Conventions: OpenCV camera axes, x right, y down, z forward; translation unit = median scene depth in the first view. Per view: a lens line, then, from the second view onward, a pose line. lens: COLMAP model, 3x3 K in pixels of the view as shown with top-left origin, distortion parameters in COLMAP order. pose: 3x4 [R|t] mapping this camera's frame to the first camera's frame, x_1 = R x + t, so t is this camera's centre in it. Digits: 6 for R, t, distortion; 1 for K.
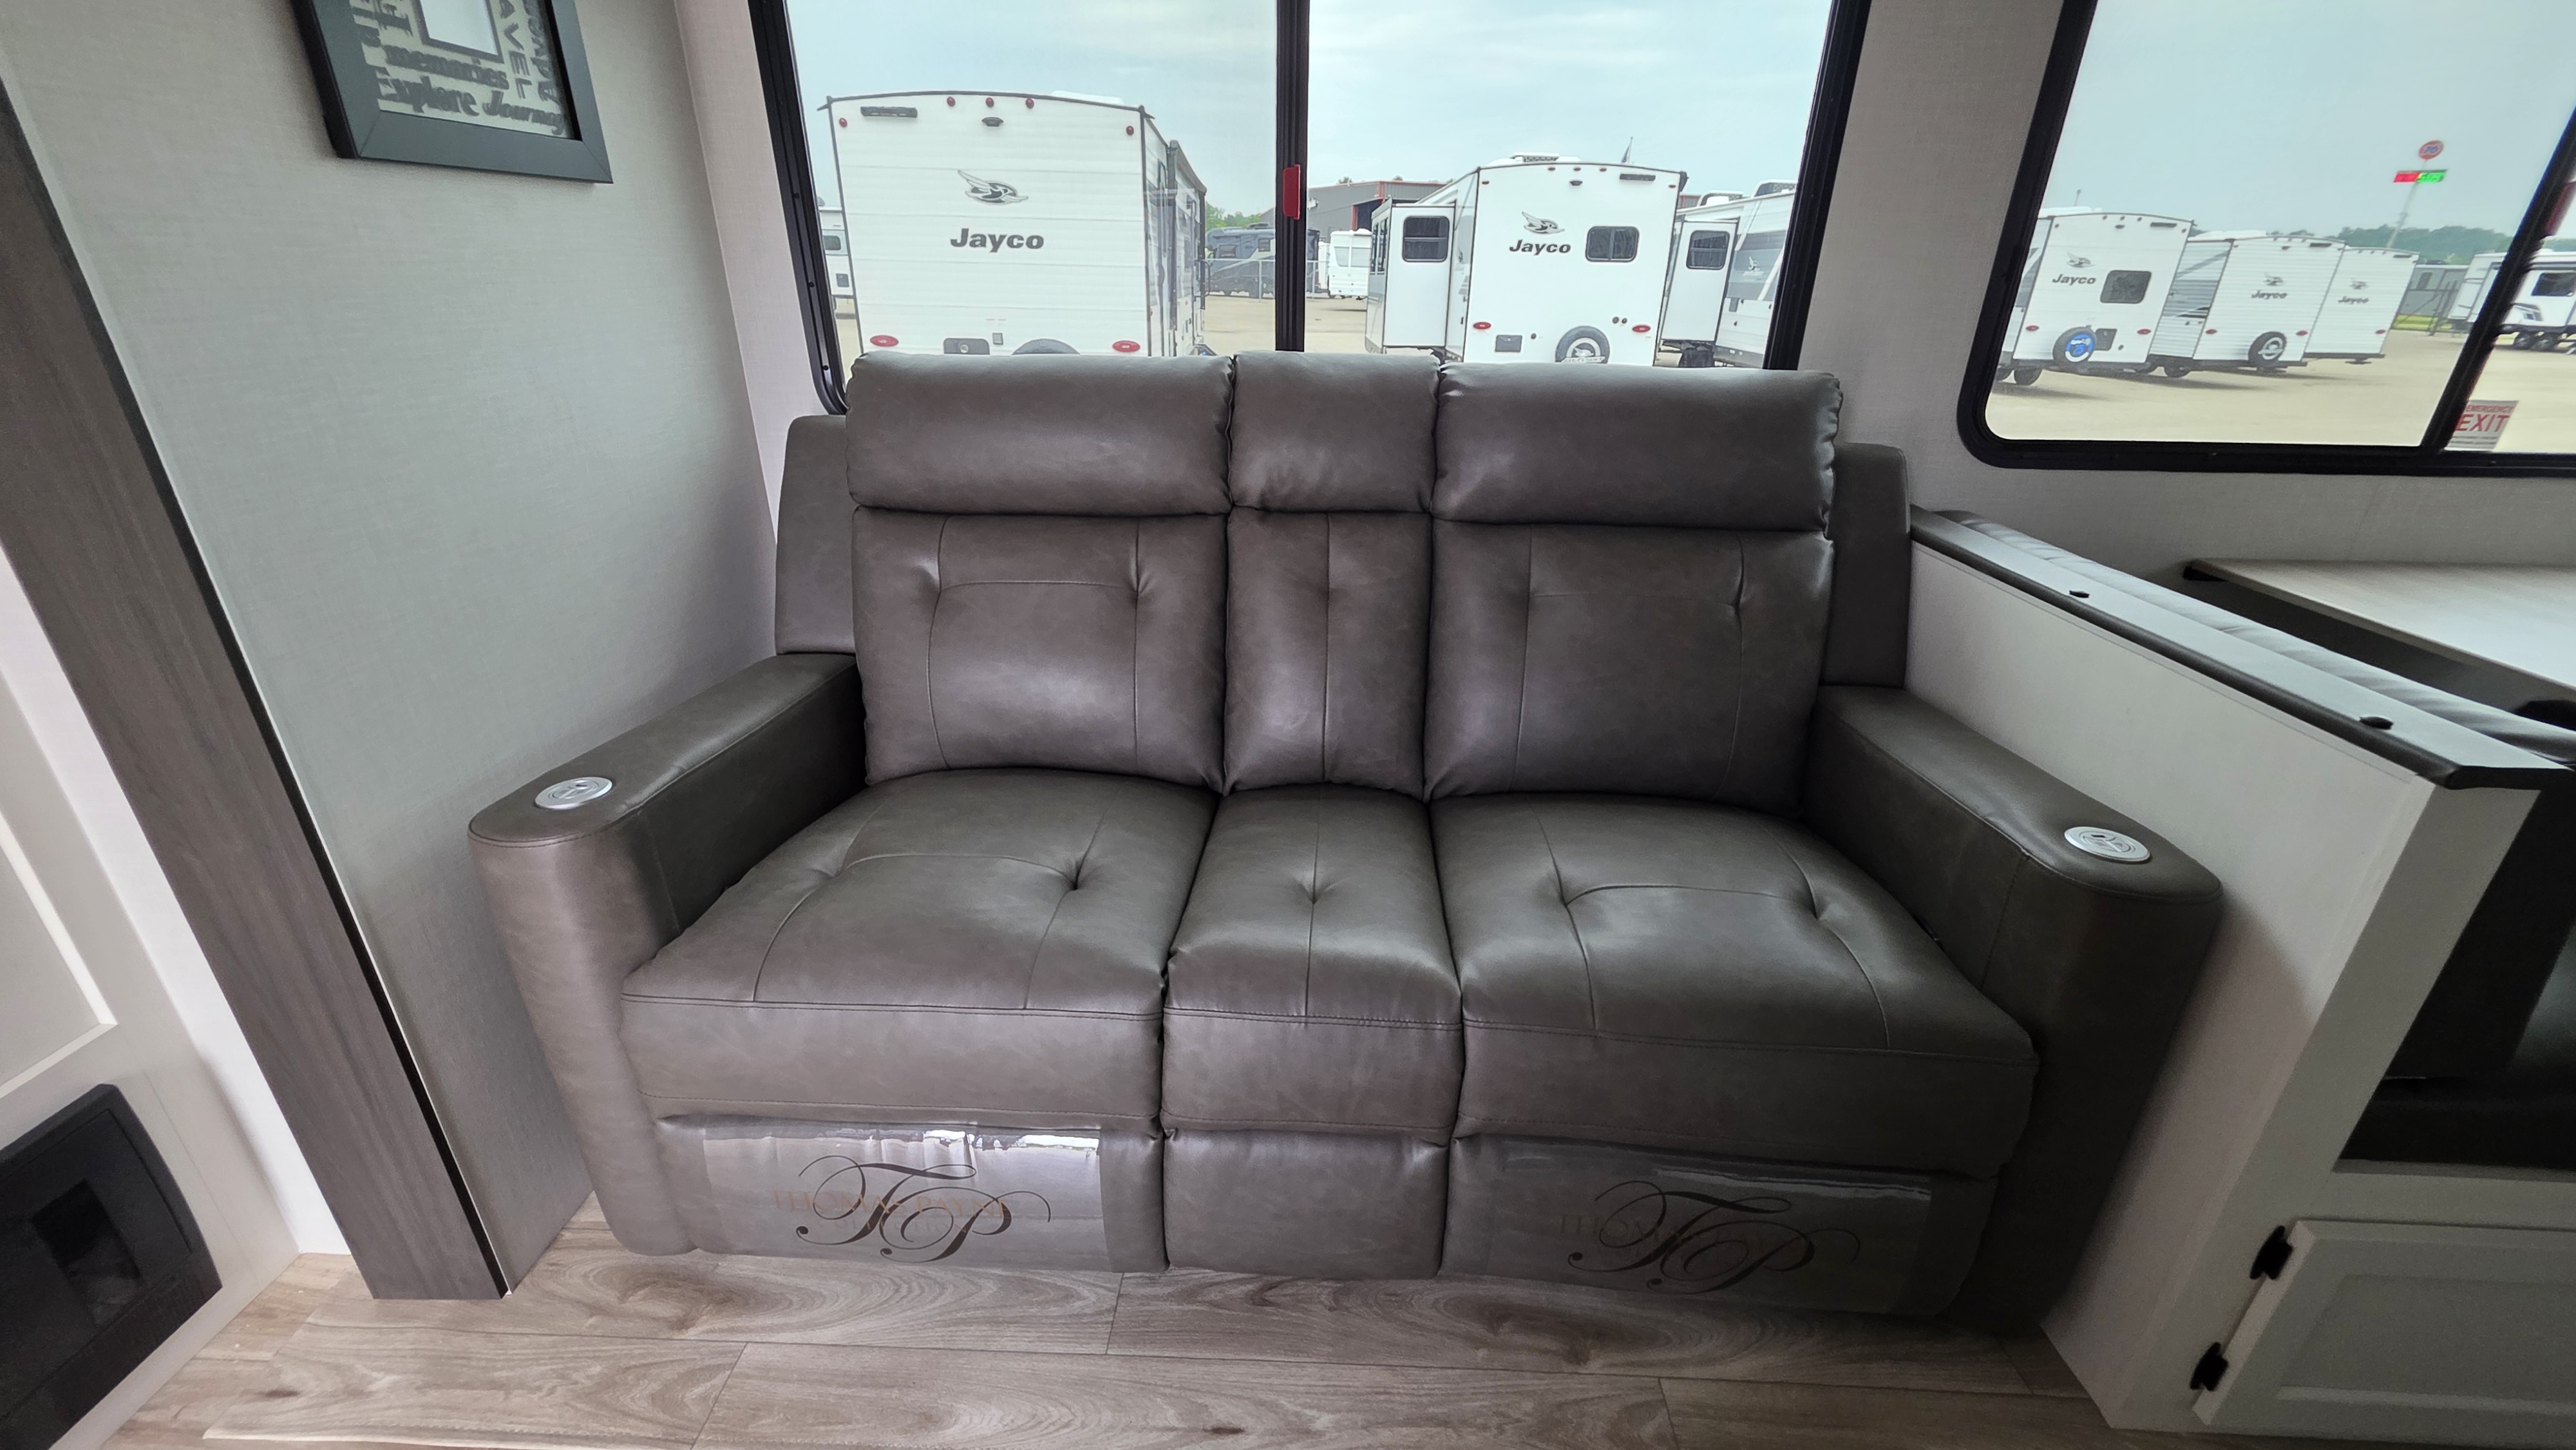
lens RADIAL K [[1035.2, 0, 1292.2], [0, 1035.2, 713.2], [0, 0, 1]] dist [0.002903, -0.000700]
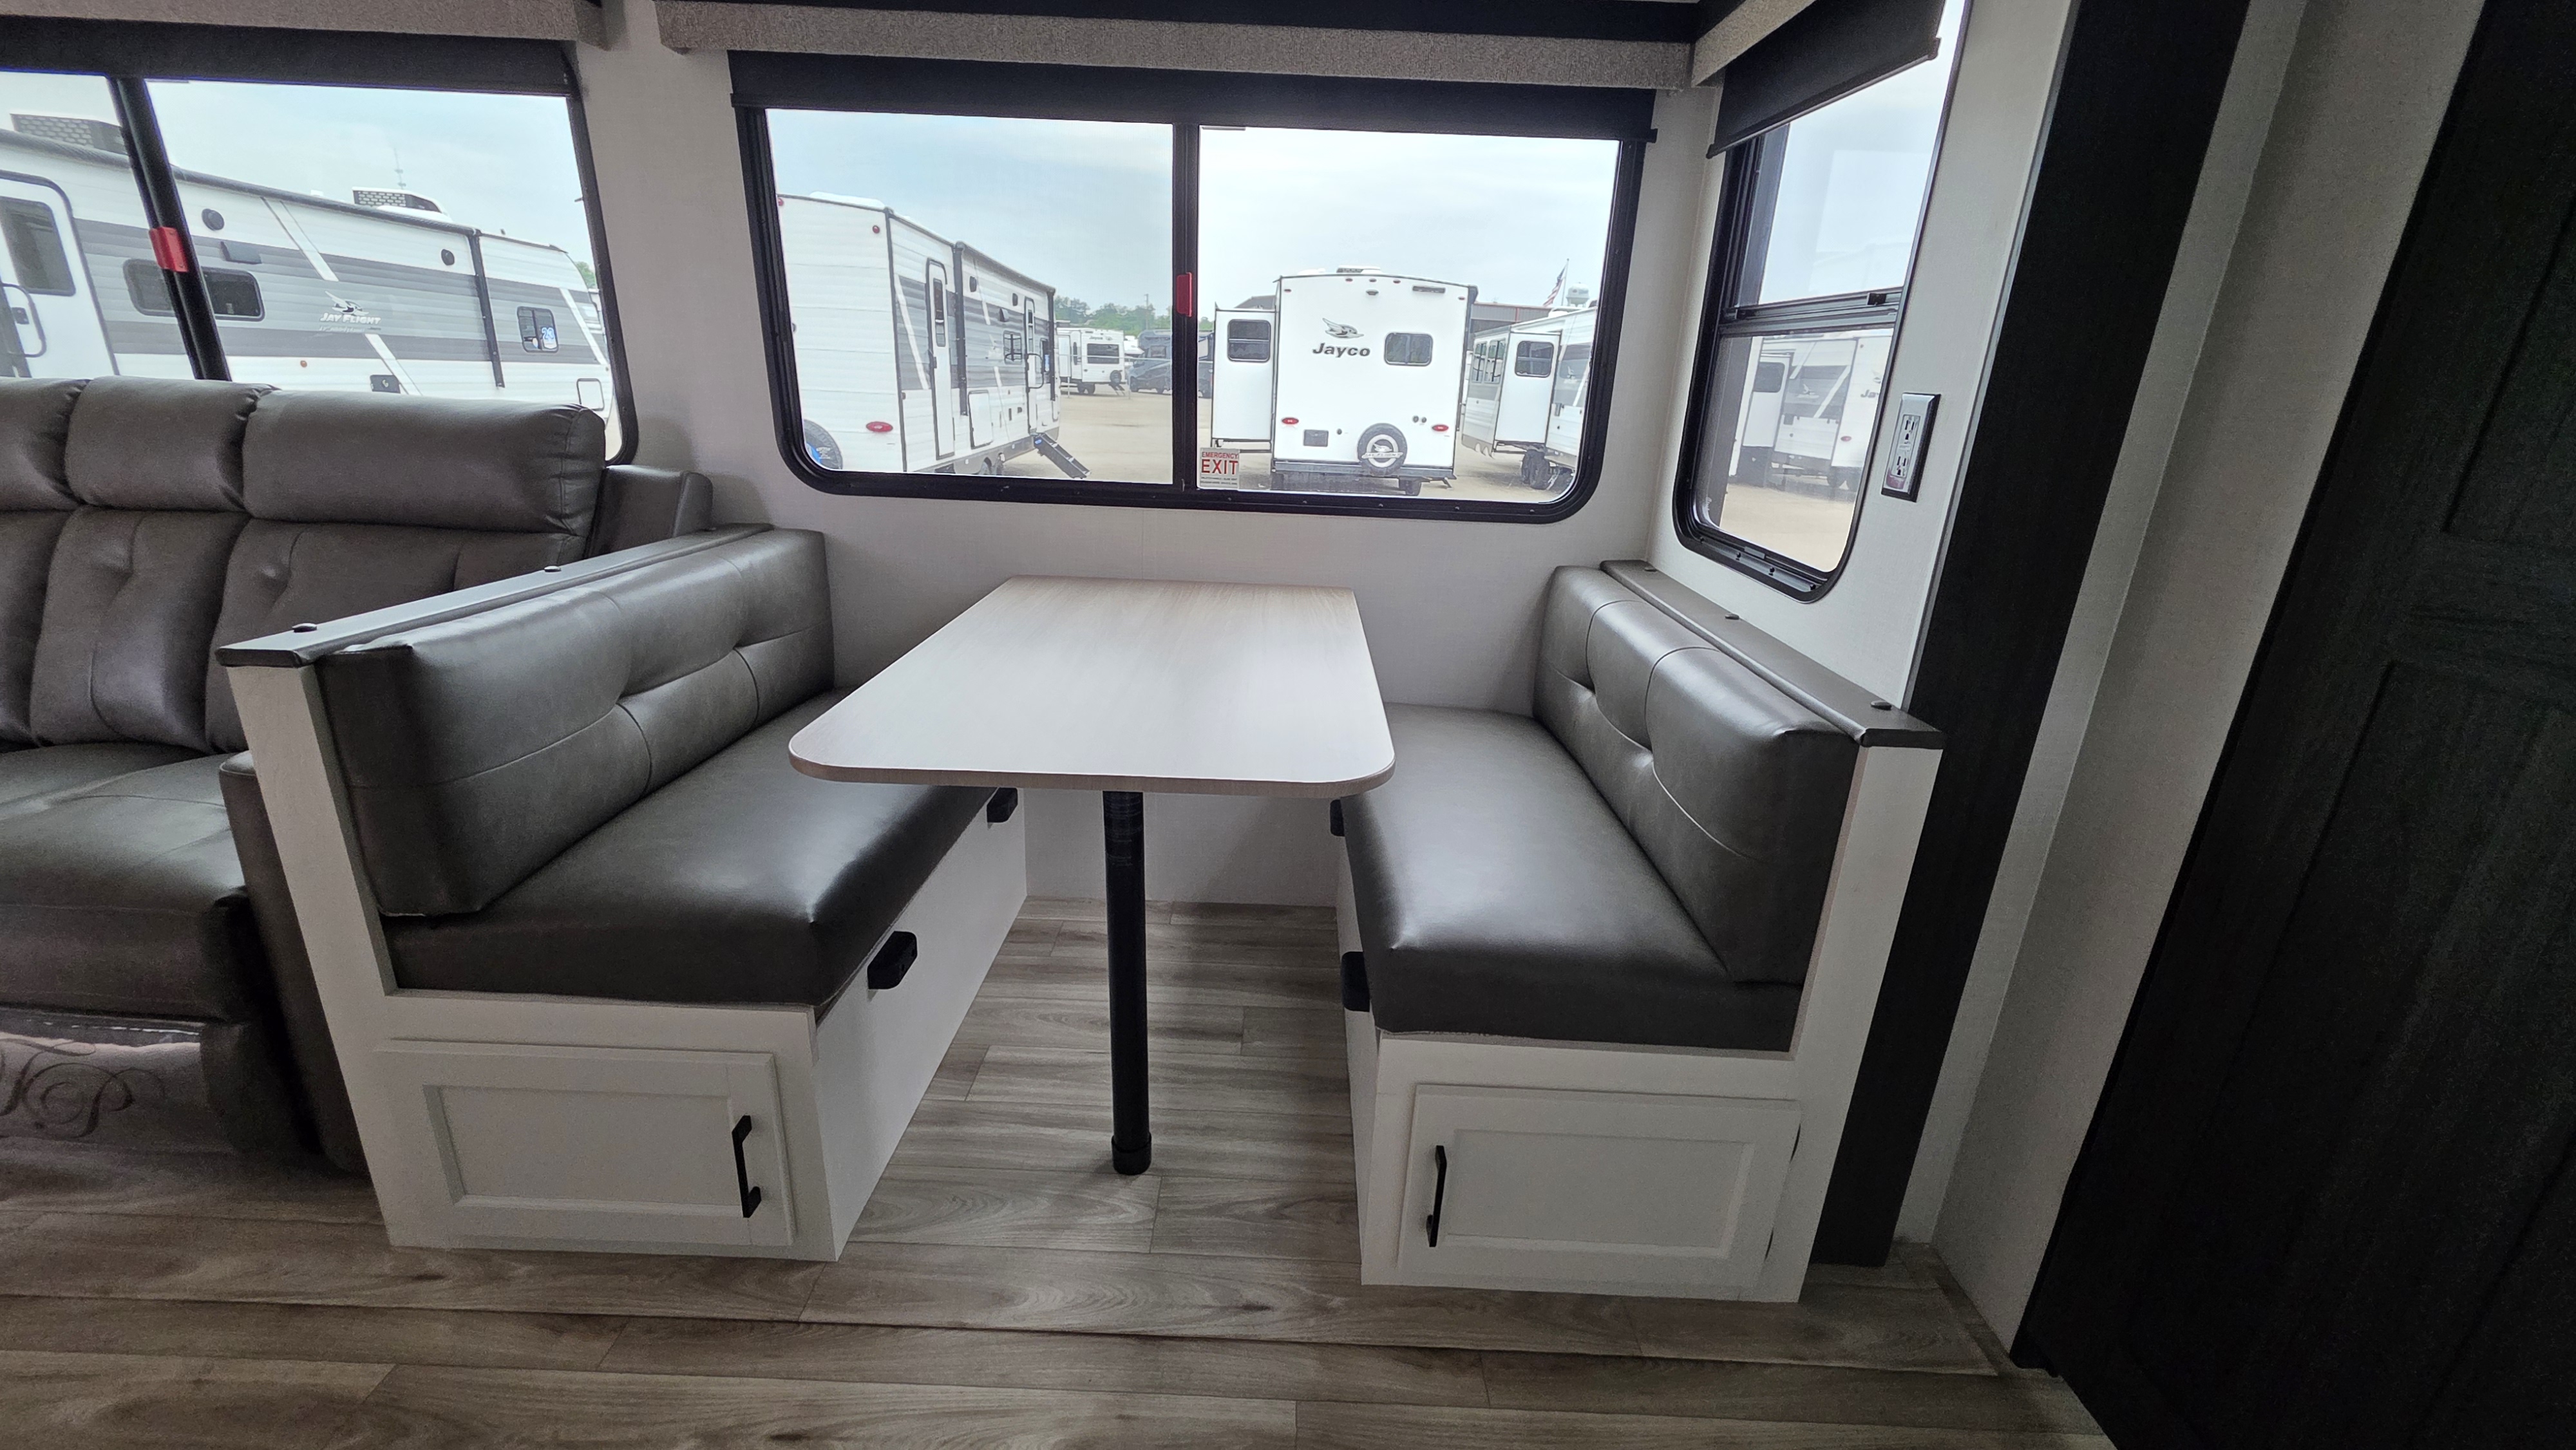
lens RADIAL K [[1035.2, 0, 1293.8], [0, 1035.2, 719.9], [0, 0, 1]] dist [0.002903, -0.000700]
pose [[0.999212, 0.014141, 0.037095, 0.158561], [-0.011056, 0.996564, -0.082084, 0.015591], [-0.038129, 0.081610, 0.995935, -0.024875]]
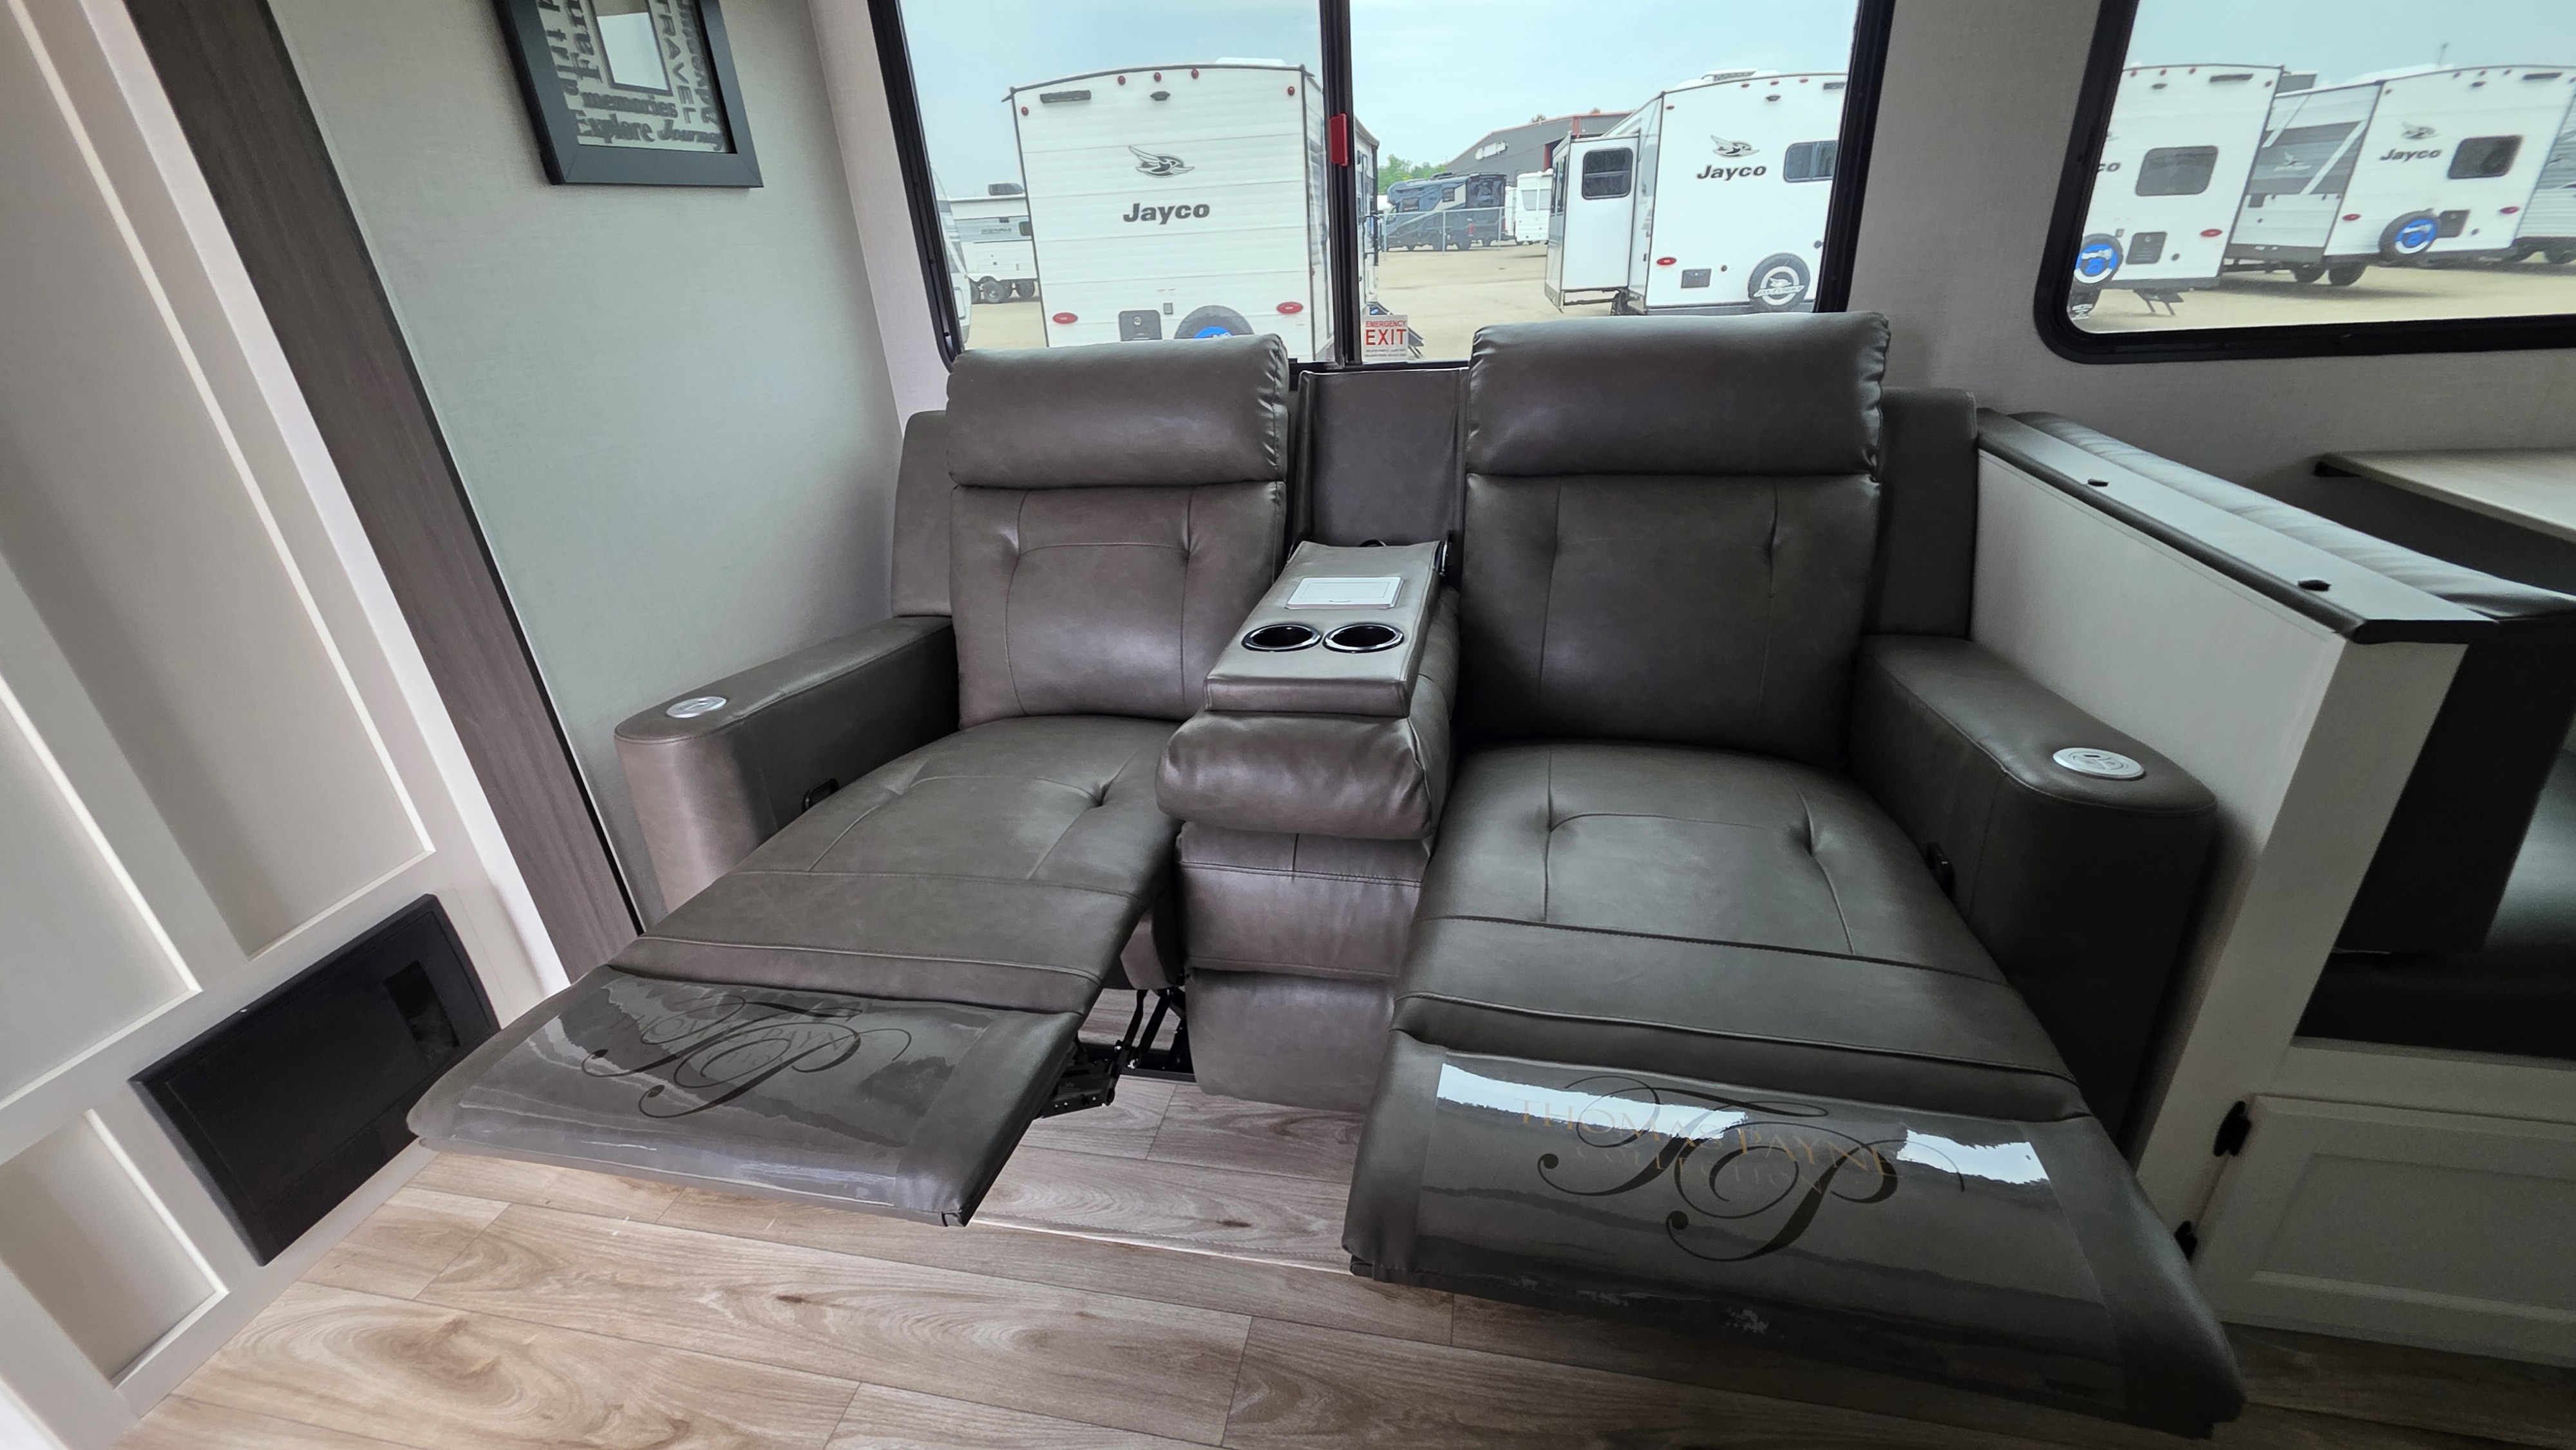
lens RADIAL K [[1035.2, 0, 1292.4], [0, 1035.2, 717.4], [0, 0, 1]] dist [0.002903, -0.000700]
pose [[0.983984, 0.004746, -0.178195, 0.018218], [0.002061, 0.999276, 0.037993, 0.006565], [0.178246, -0.037751, 0.983261, -0.010828]]
